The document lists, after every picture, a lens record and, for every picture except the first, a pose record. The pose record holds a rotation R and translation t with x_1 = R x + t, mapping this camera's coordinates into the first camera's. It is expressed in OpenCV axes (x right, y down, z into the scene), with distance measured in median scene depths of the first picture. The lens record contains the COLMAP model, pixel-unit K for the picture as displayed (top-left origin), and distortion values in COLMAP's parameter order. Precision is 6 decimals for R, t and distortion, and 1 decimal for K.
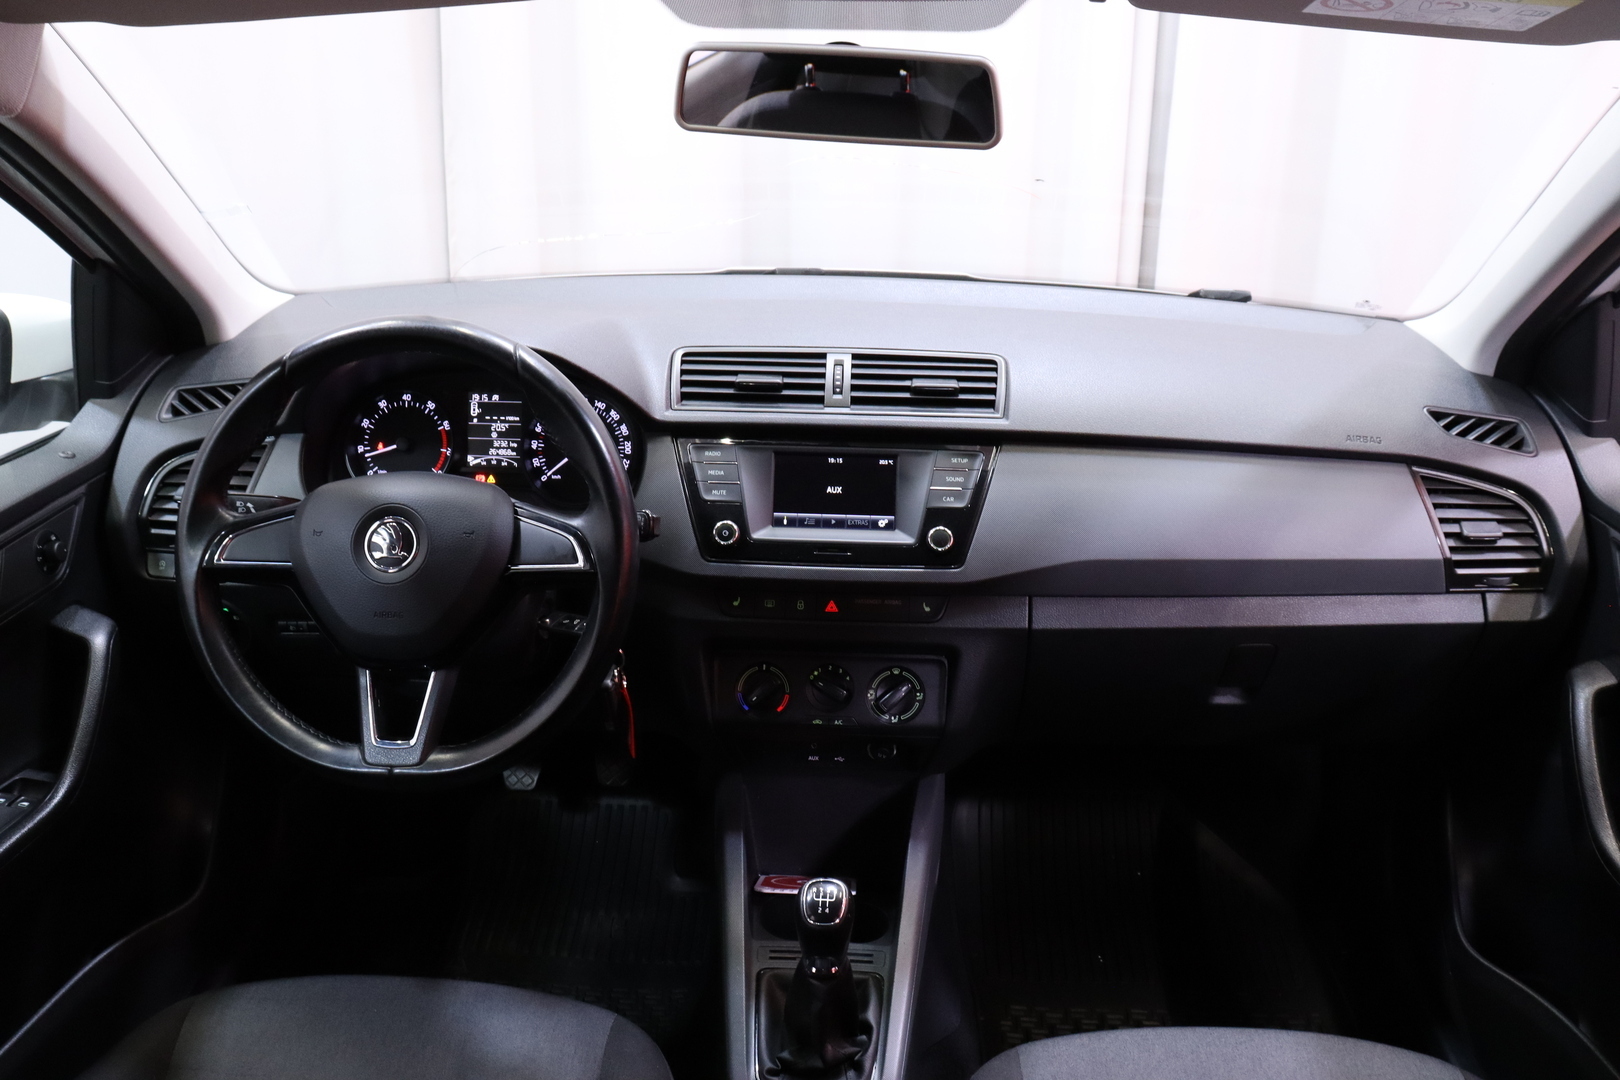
lens RADIAL K [[1310.5, 0, 810.0], [0, 1310.5, 540.0], [0, 0, 1]] dist [-0.201602, 0.185015]
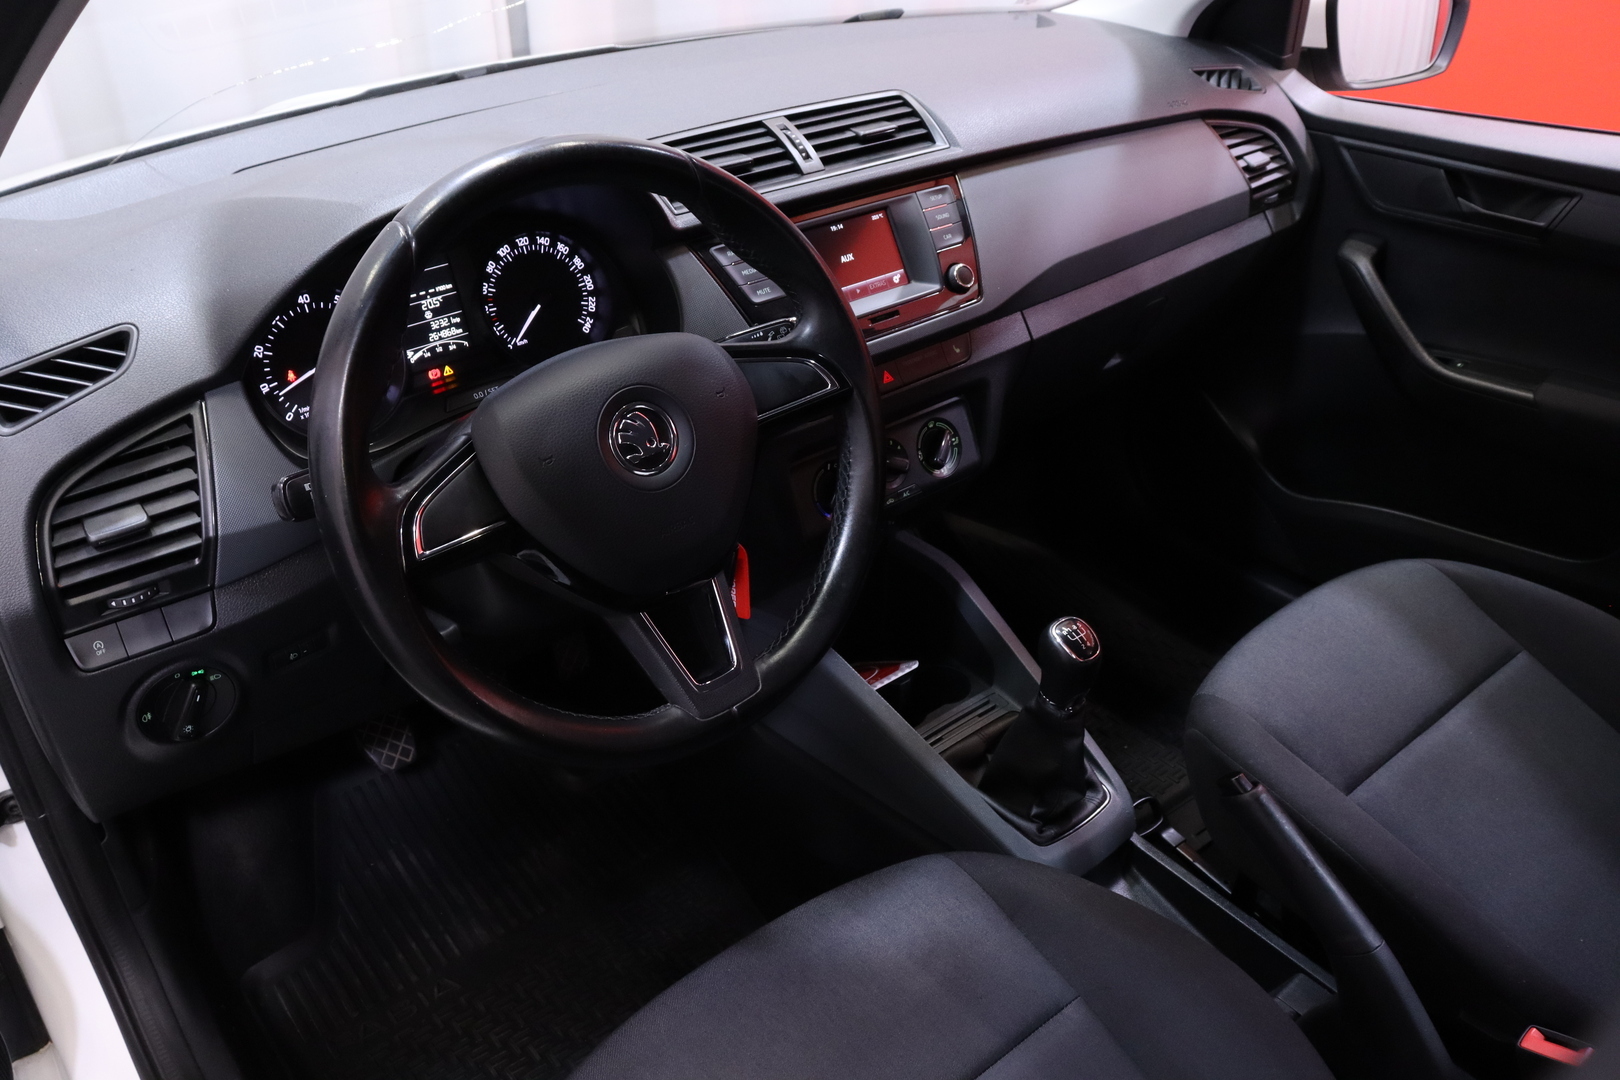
lens RADIAL K [[1310.5, 0, 810.0], [0, 1310.5, 540.0], [0, 0, 1]] dist [-0.201602, 0.185015]
pose [[0.740467, -0.371904, 0.559818, -0.582751], [0.283841, 0.928064, 0.241107, -0.081180], [-0.609215, -0.019632, 0.792762, 0.278159]]
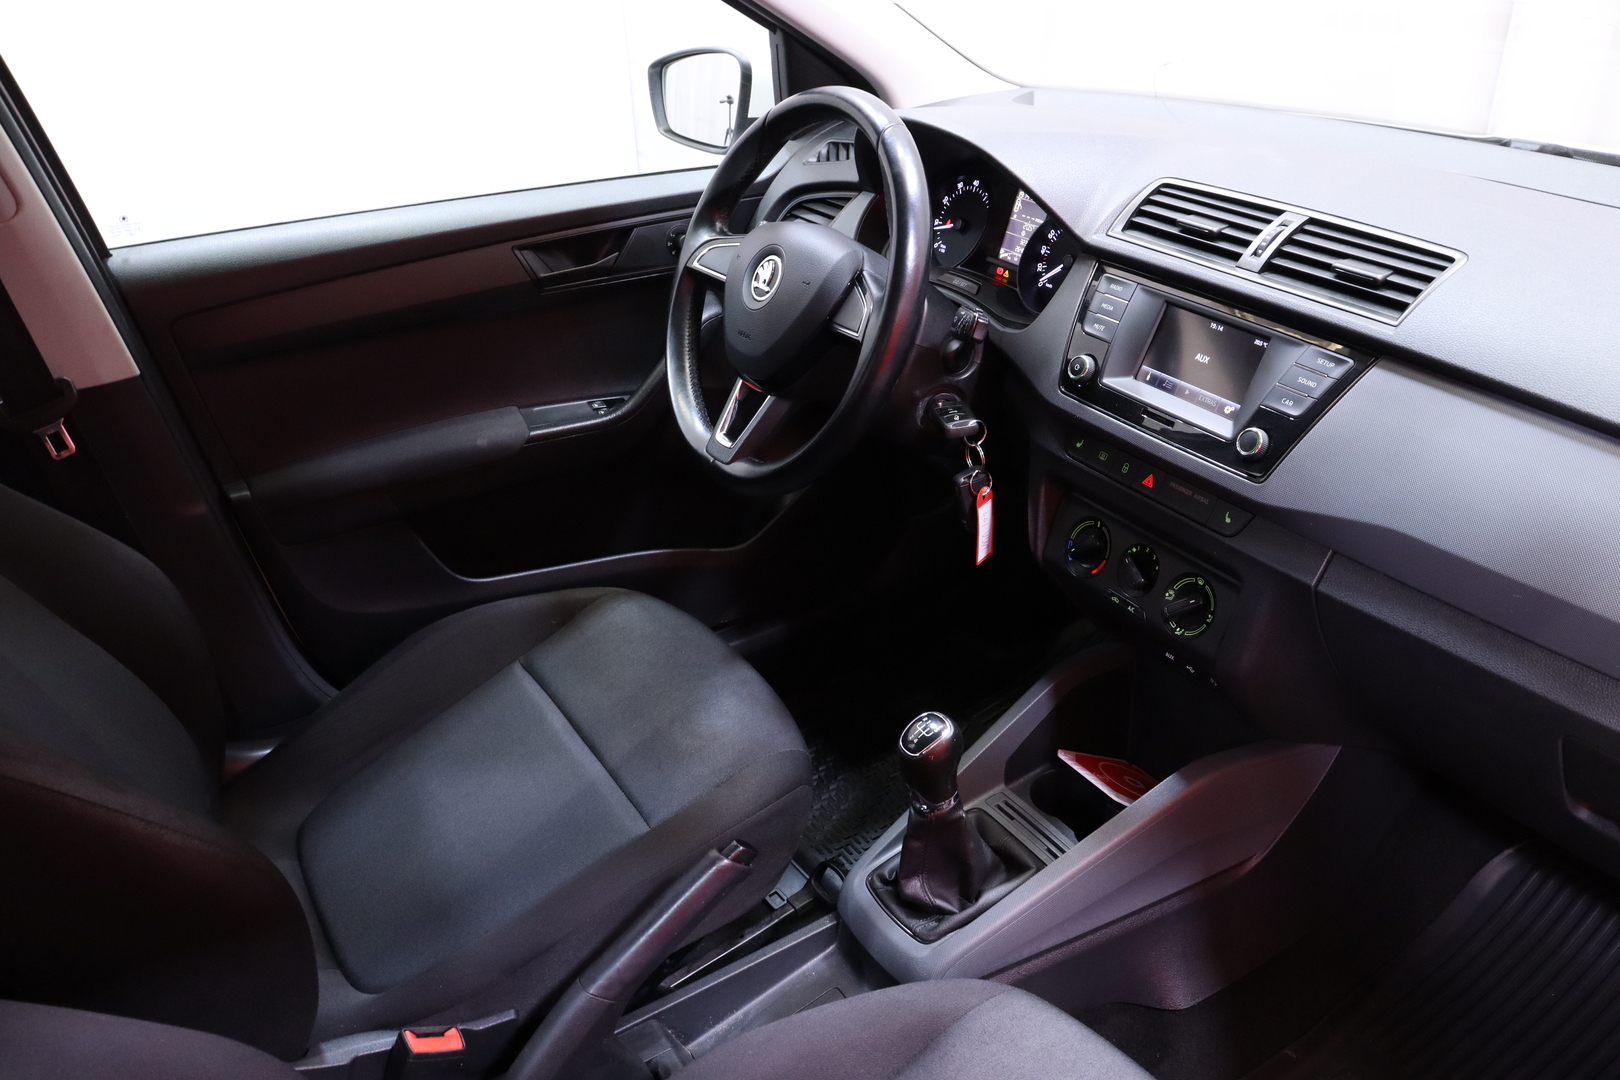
lens RADIAL K [[1310.5, 0, 810.0], [0, 1310.5, 540.0], [0, 0, 1]] dist [-0.201602, 0.185015]
pose [[0.542078, 0.359190, -0.759693, 0.562686], [-0.273812, 0.930204, 0.244432, -0.062285], [0.794468, 0.075512, 0.602594, 0.281681]]
